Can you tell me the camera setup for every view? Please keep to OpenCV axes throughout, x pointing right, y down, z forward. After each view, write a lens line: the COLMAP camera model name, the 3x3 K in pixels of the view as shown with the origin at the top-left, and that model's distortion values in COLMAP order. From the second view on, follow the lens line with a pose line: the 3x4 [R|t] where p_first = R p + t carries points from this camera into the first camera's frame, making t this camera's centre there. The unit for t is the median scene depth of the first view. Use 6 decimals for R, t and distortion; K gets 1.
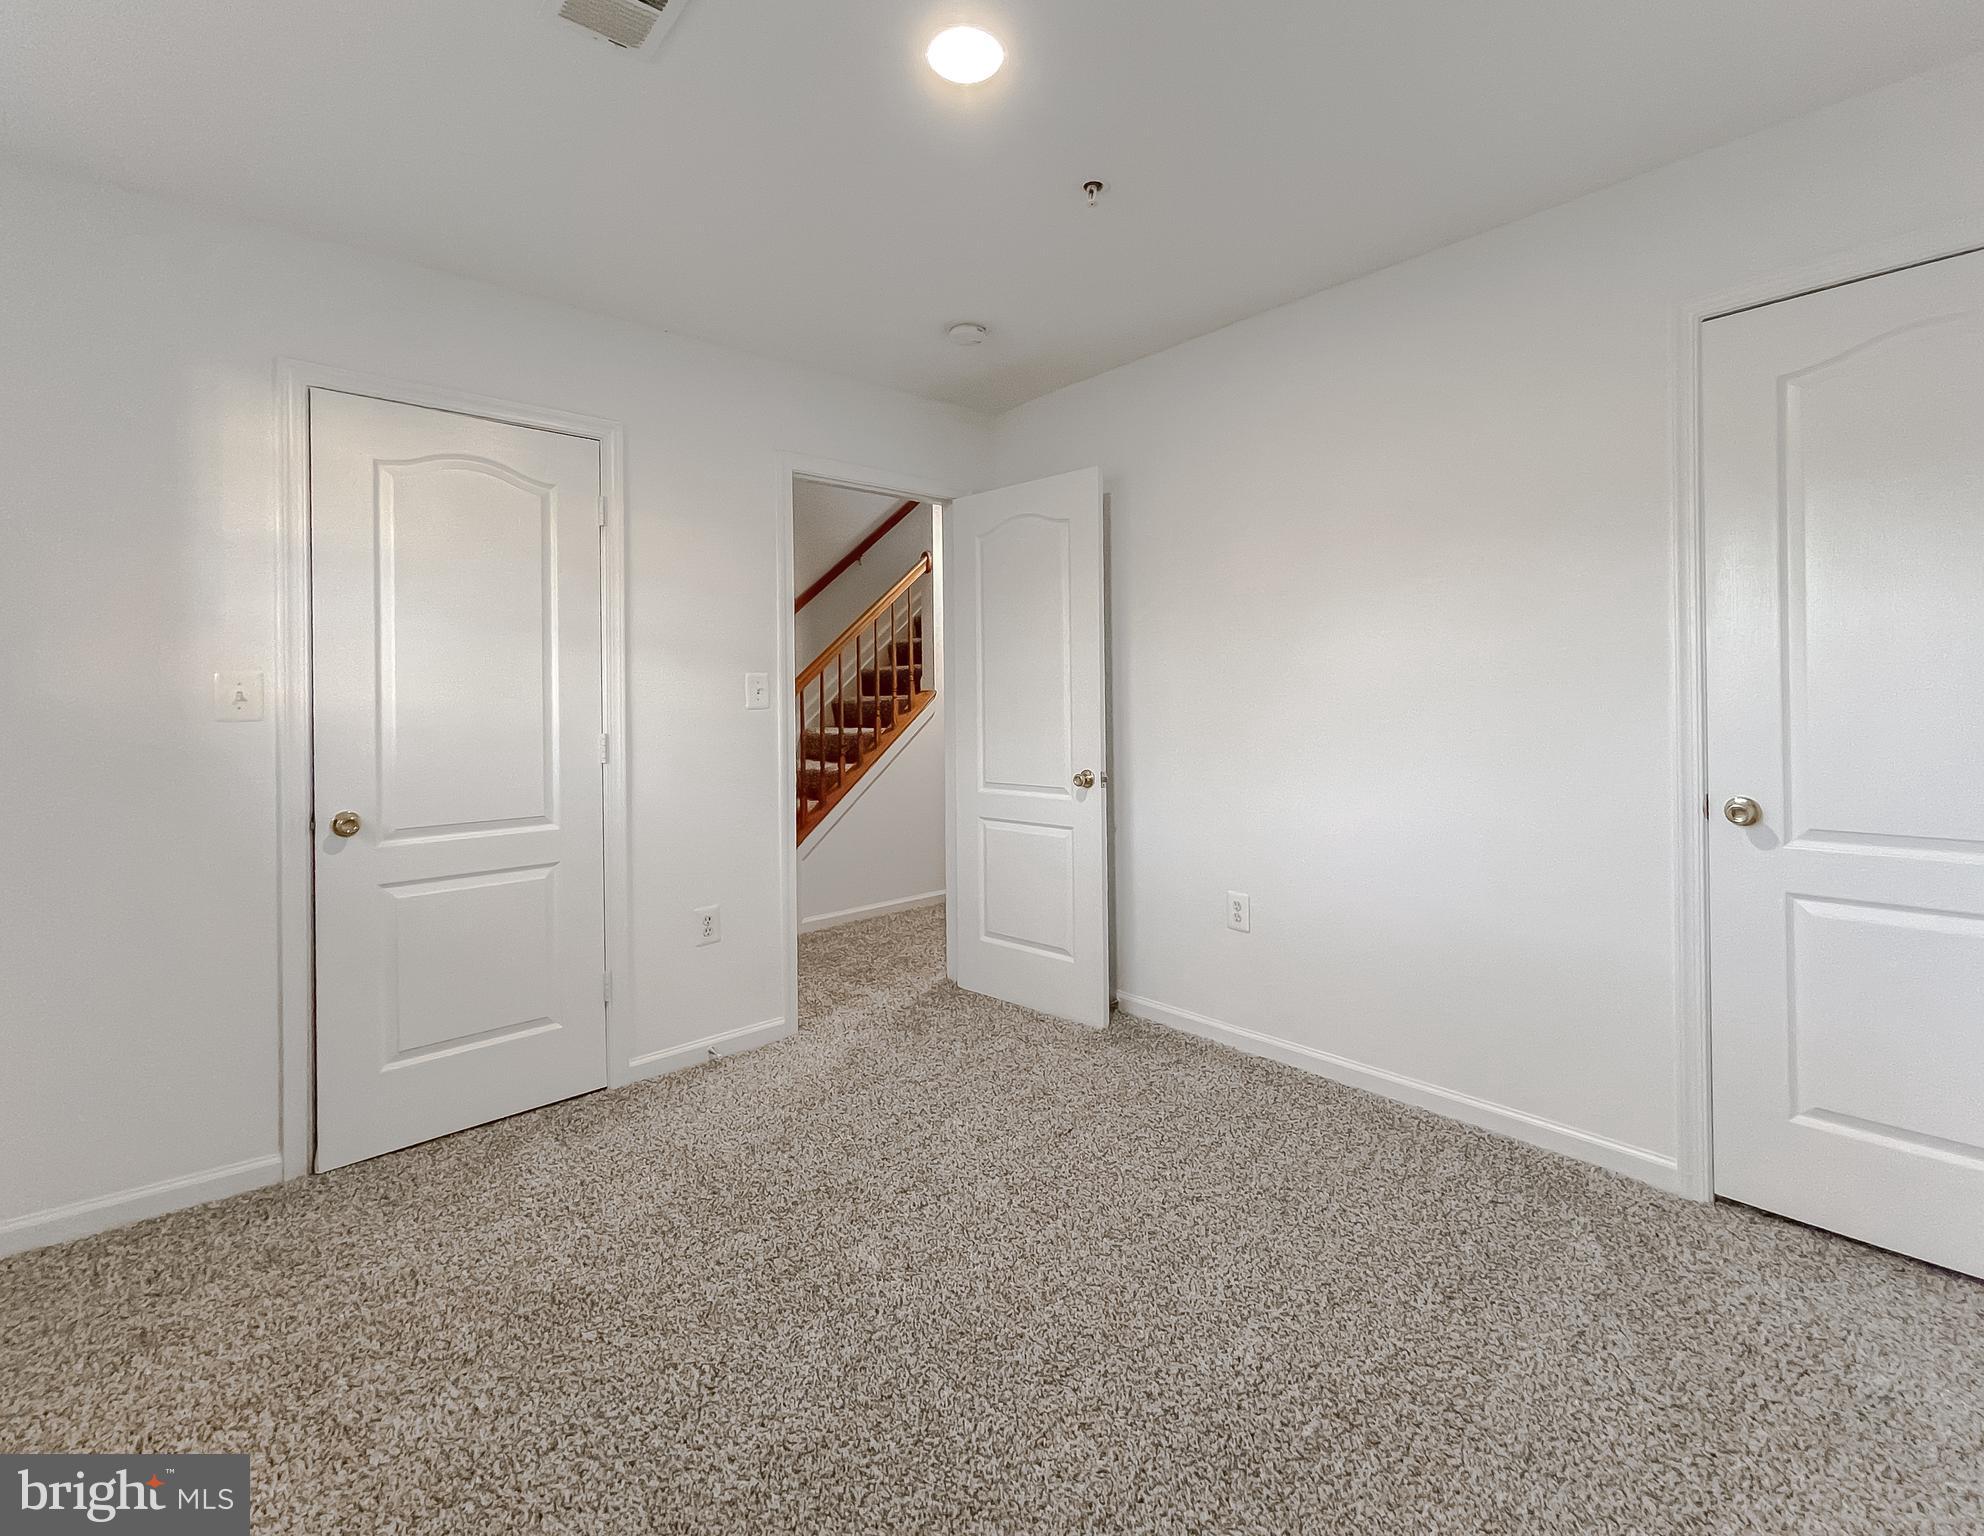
lens RADIAL K [[868.1, 0, 989.9], [0, 868.1, 702.5], [0, 0, 1]] dist [0.001435, 0.000193]
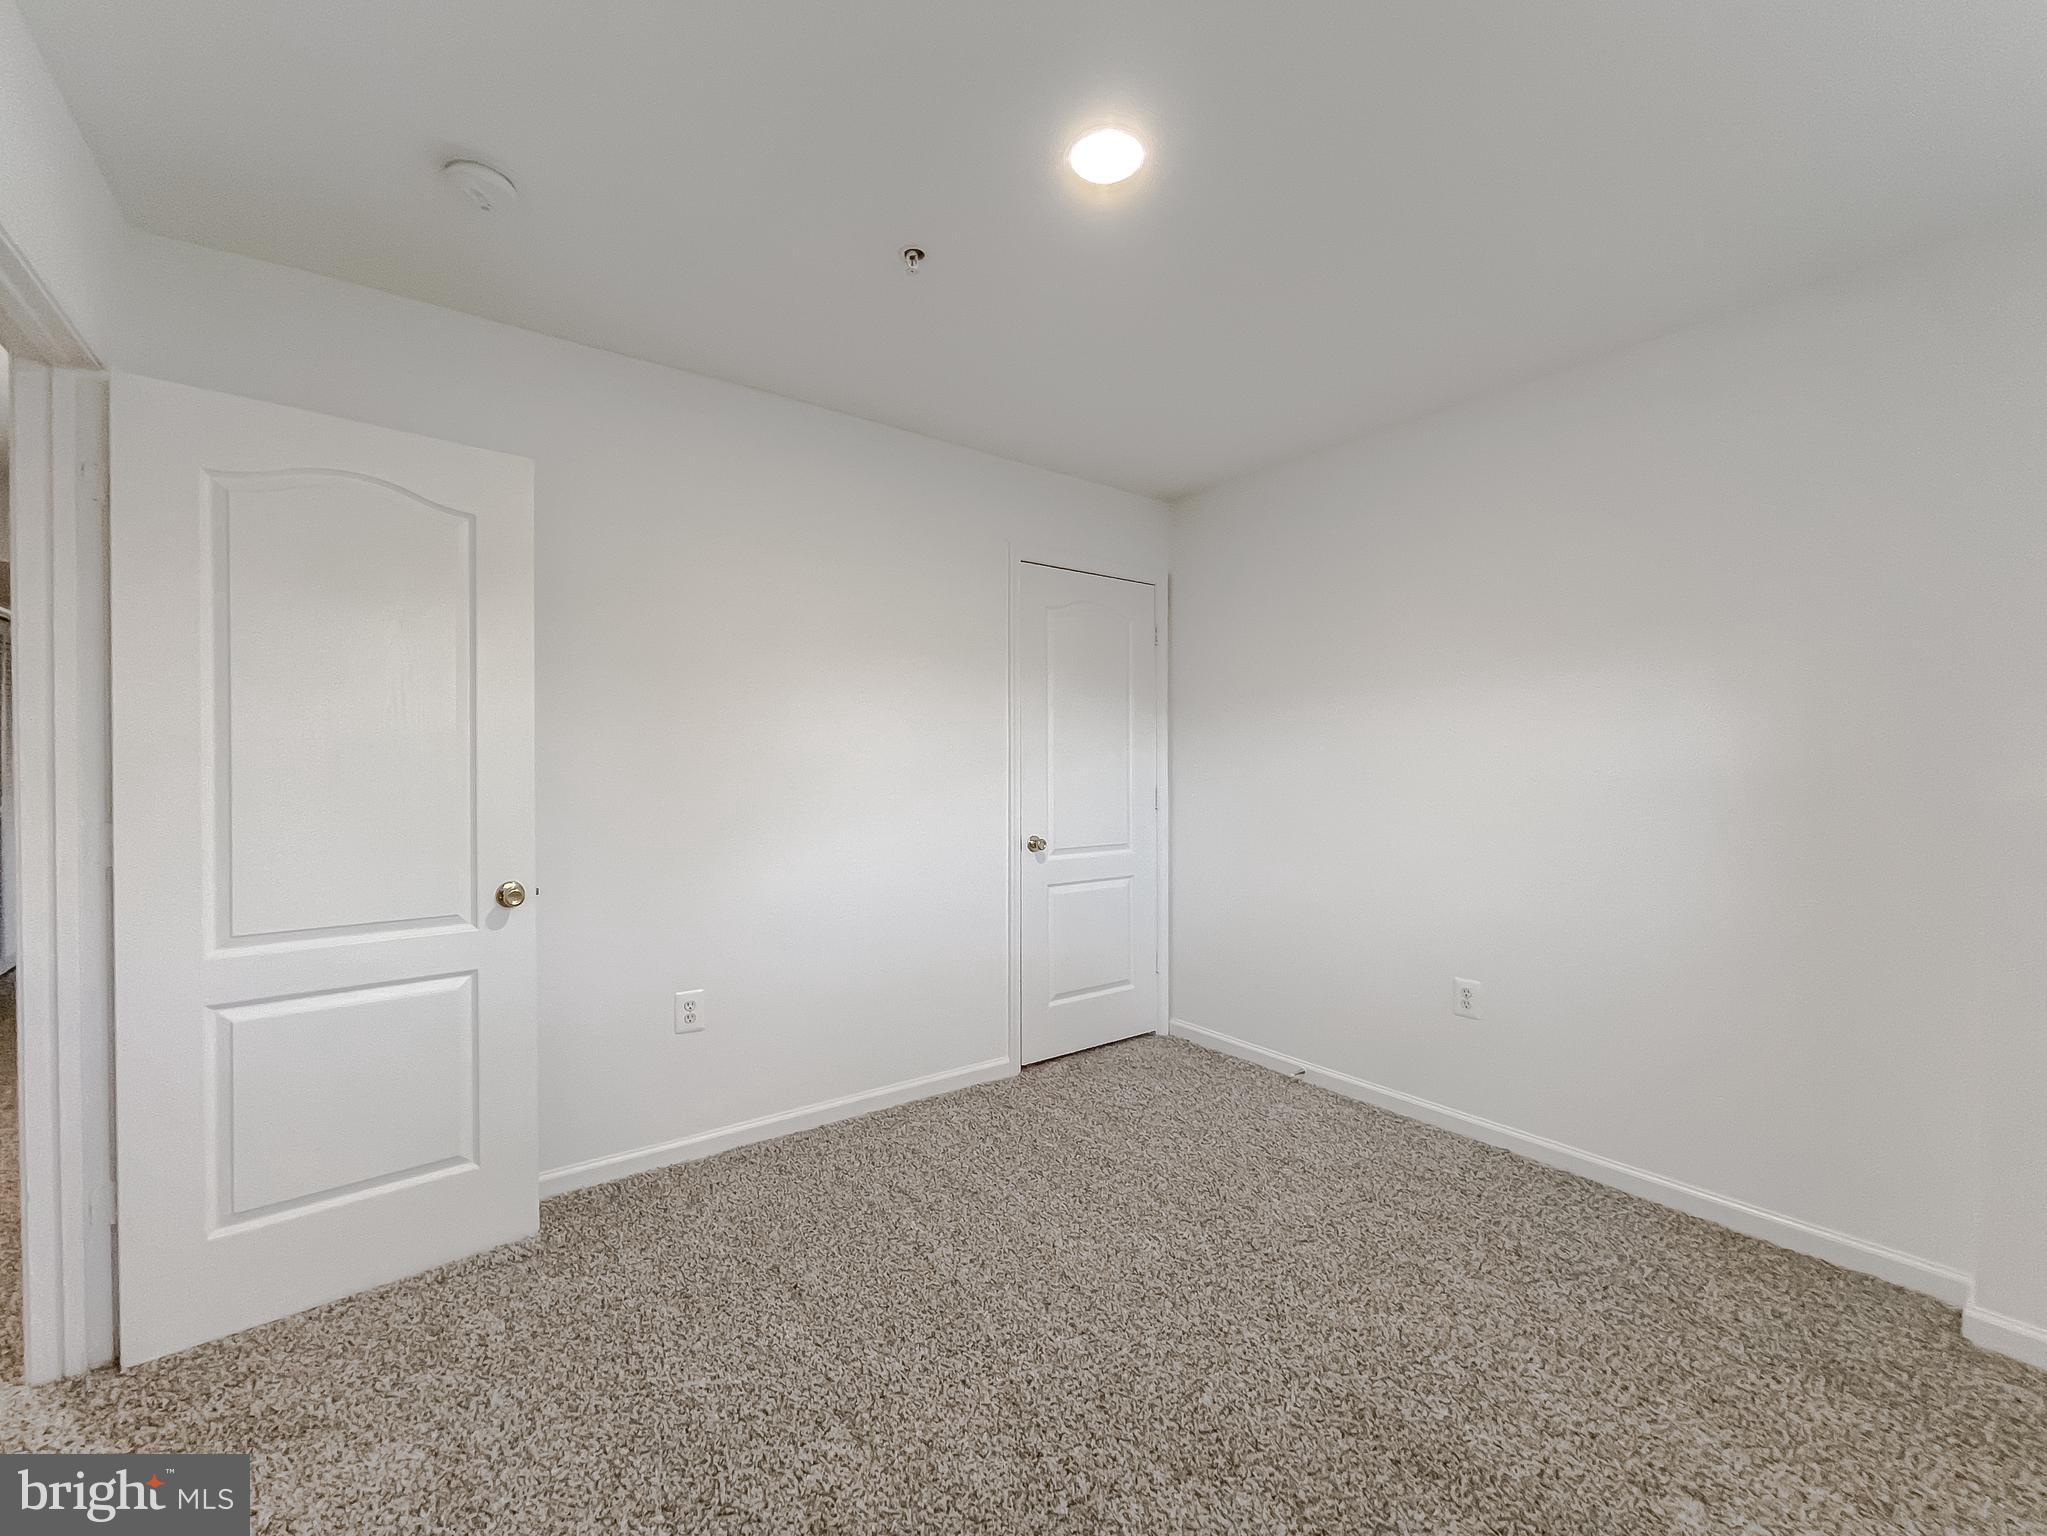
lens RADIAL K [[844.6, 0, 1016.4], [0, 844.6, 774.5], [0, 0, 1]] dist [-0.008287, 0.000023]
pose [[0.106620, 0.000155, 0.994300, -0.807318], [-0.000782, 1.000000, -0.000072, -0.015705], [-0.994300, -0.000770, 0.106620, 0.796758]]
